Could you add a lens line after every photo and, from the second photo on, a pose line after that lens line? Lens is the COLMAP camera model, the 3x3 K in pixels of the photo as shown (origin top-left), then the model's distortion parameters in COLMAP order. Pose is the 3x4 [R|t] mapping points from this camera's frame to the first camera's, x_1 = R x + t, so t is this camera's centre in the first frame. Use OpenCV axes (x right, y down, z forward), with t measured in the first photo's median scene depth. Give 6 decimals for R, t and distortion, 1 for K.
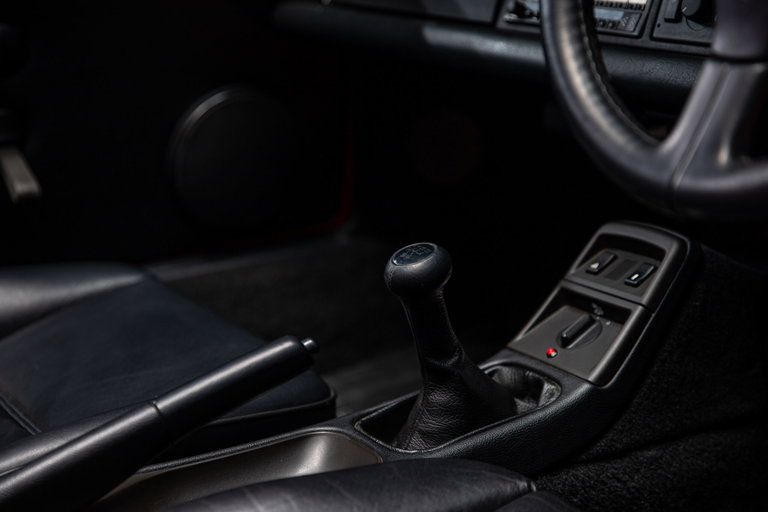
lens RADIAL K [[1483.6, 0, 384.0], [0, 1483.6, 256.0], [0, 0, 1]] dist [0.163824, 0.050774]
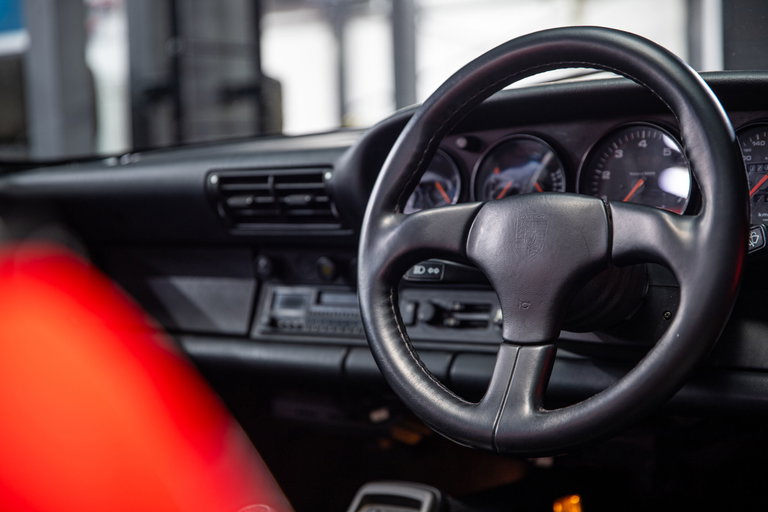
lens RADIAL K [[1483.6, 0, 384.0], [0, 1483.6, 256.0], [0, 0, 1]] dist [0.163824, 0.050774]
pose [[0.941632, -0.022300, 0.335904, -0.272064], [0.095069, 0.974804, -0.201791, 0.047222], [-0.322940, 0.221947, 0.920027, -0.219583]]
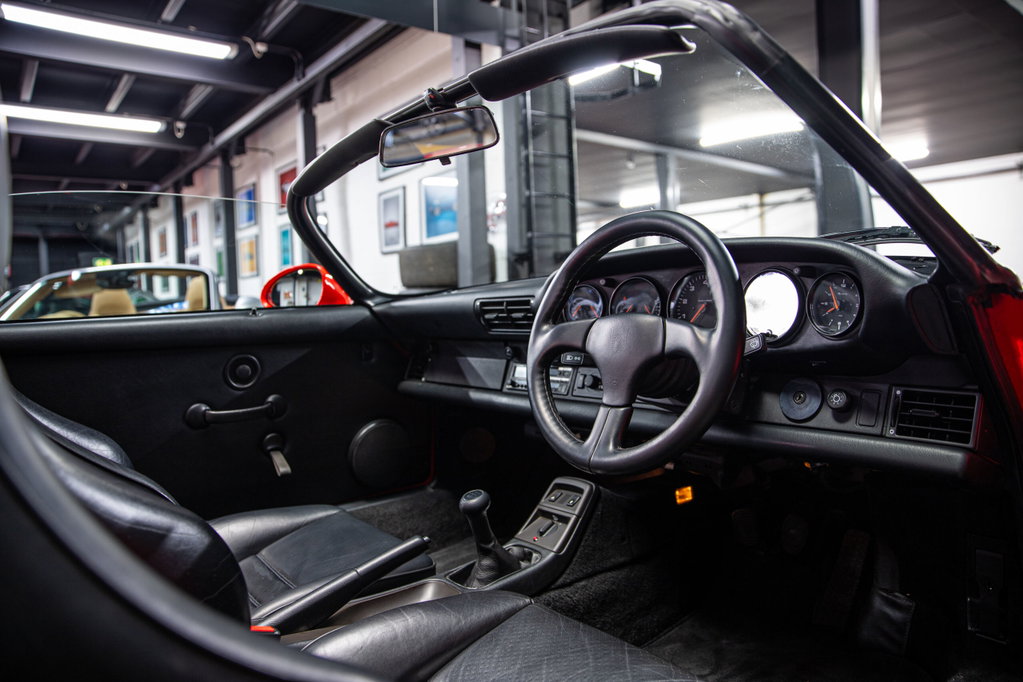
lens RADIAL K [[712.6, 0, 511.5], [0, 712.6, 341.0], [0, 0, 1]] dist [-0.091527, 0.000649]
pose [[0.993788, -0.014276, 0.110373, -0.033201], [0.037626, 0.976441, -0.212480, 0.000822], [-0.104739, 0.215312, 0.970912, -0.065037]]
